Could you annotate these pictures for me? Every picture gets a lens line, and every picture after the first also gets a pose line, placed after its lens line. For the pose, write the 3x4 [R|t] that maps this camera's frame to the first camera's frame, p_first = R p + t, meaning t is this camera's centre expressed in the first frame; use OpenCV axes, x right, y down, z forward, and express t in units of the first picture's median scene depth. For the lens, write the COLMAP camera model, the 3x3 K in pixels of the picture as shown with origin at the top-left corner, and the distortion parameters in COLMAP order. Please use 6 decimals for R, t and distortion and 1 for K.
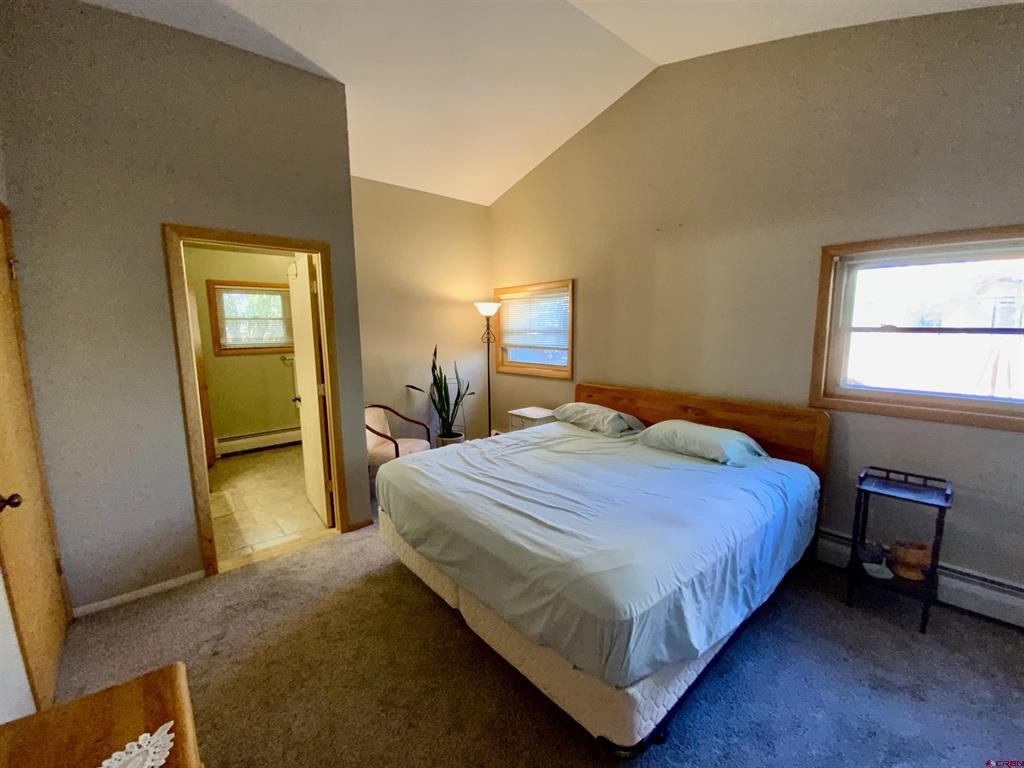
lens RADIAL K [[419.0, 0, 513.8], [0, 419.0, 384.4], [0, 0, 1]] dist [0.001415, -0.001096]
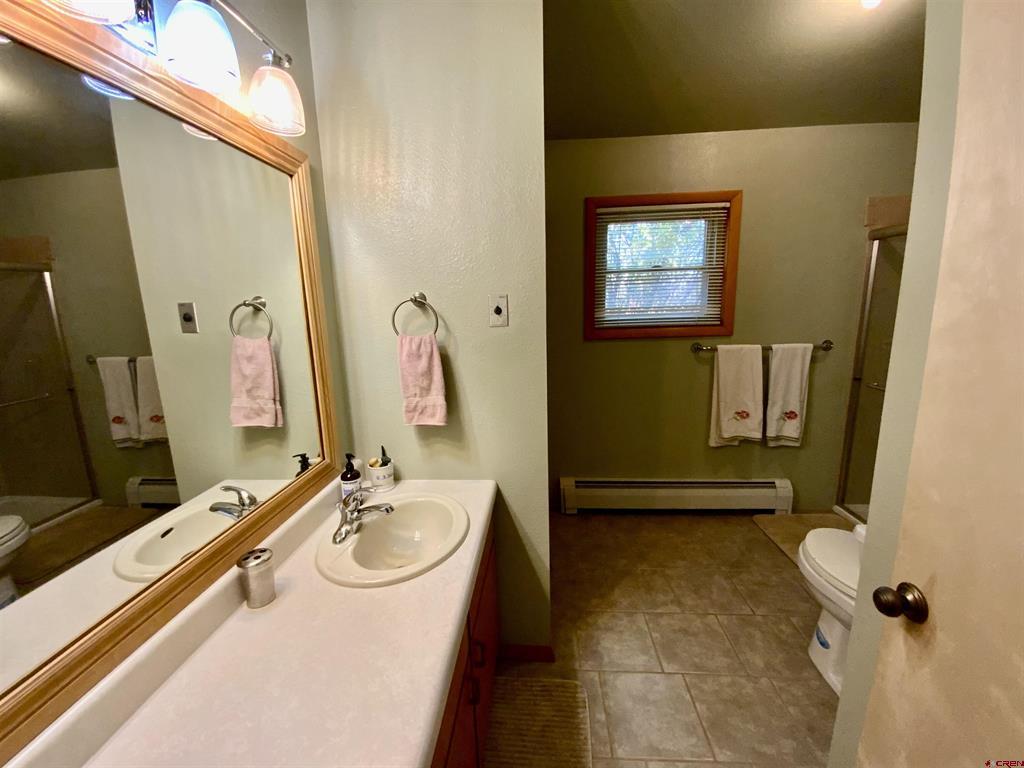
lens RADIAL K [[419.0, 0, 512.7], [0, 419.0, 380.8], [0, 0, 1]] dist [0.001415, -0.001096]
pose [[0.714527, 0.125034, -0.688345, -0.285783], [-0.075764, 0.991943, 0.101535, -0.045355], [0.695494, -0.020398, 0.718243, 0.388874]]
